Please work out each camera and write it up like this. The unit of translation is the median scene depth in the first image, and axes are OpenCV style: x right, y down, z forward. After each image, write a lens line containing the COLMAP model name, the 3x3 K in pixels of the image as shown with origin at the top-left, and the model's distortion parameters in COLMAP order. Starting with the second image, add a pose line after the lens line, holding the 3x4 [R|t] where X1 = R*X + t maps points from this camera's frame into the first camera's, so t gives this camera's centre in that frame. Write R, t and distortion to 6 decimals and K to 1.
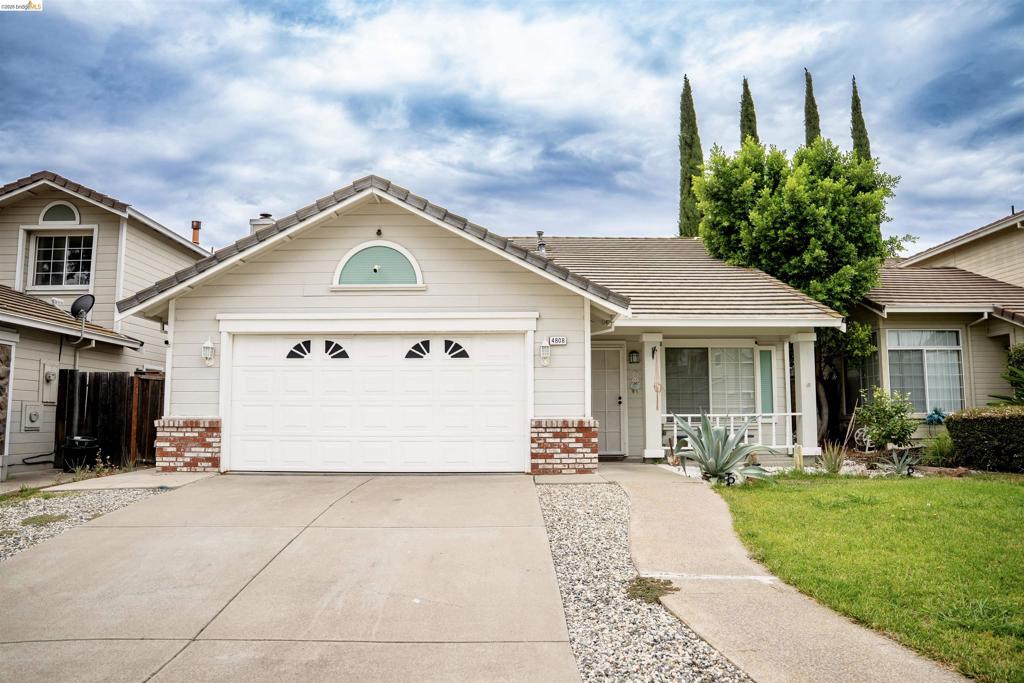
lens RADIAL K [[705.0, 0, 512.0], [0, 705.0, 341.5], [0, 0, 1]] dist [-0.146683, 0.096609]
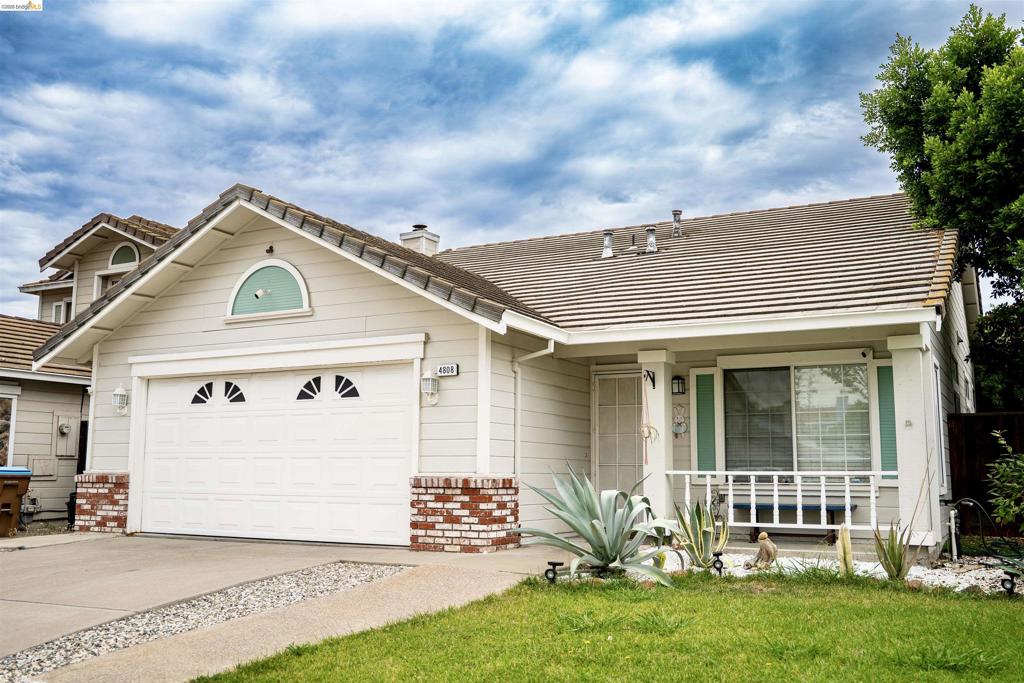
lens RADIAL K [[909.5, 0, 512.0], [0, 909.5, 341.5], [0, 0, 1]] dist [-0.013574, 0.003885]
pose [[0.879742, -0.059127, -0.471761, 0.574032], [0.045451, 0.998152, -0.040344, 0.010312], [0.473274, 0.014051, 0.880803, 0.183032]]
